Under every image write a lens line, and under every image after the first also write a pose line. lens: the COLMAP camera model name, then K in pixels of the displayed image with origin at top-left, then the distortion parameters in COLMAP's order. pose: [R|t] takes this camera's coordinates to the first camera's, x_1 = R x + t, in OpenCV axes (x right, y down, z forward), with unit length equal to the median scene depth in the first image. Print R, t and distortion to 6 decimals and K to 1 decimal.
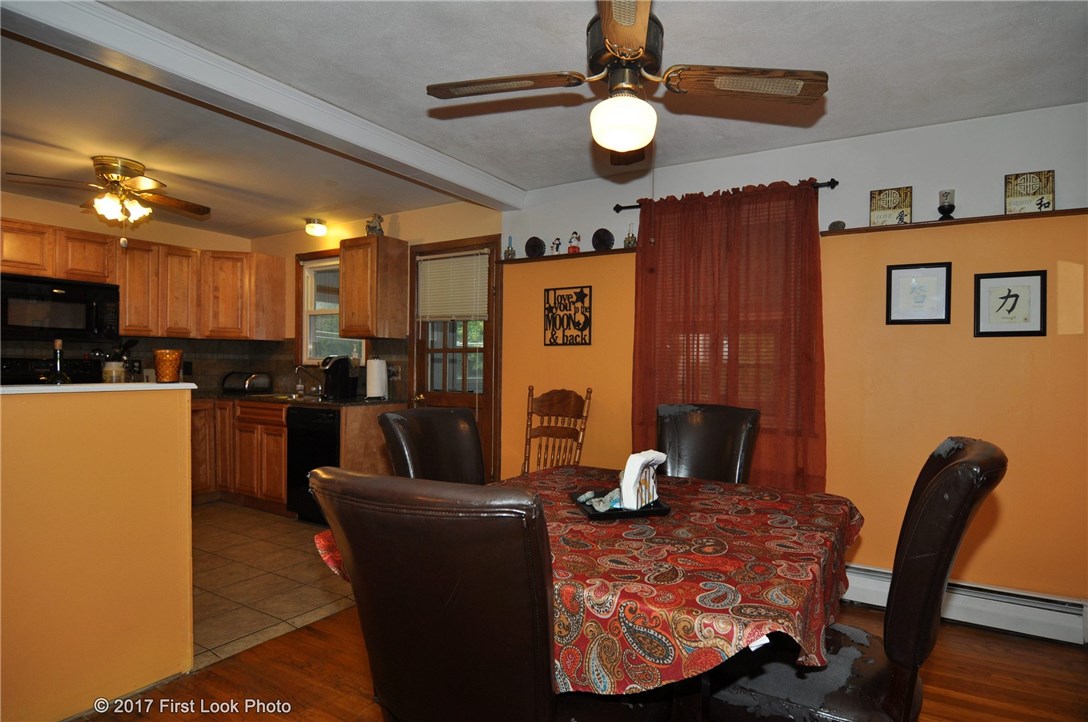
lens RADIAL K [[639.2, 0, 589.1], [0, 639.2, 366.9], [0, 0, 1]] dist [-0.008466, -0.002495]
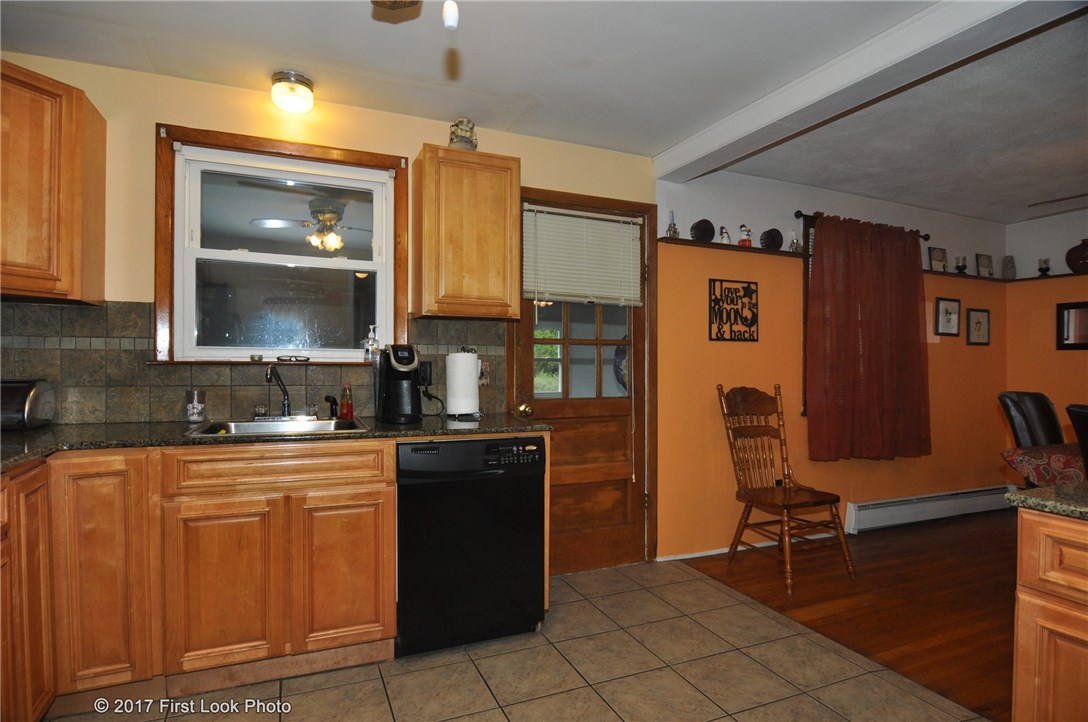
lens RADIAL K [[580.6, 0, 537.3], [0, 580.6, 367.9], [0, 0, 1]] dist [-0.007894, -0.006547]
pose [[0.561621, -0.004442, 0.827383, -0.924657], [0.006242, 0.999980, 0.001132, 0.003814], [-0.827371, 0.004529, 0.561638, 0.759356]]
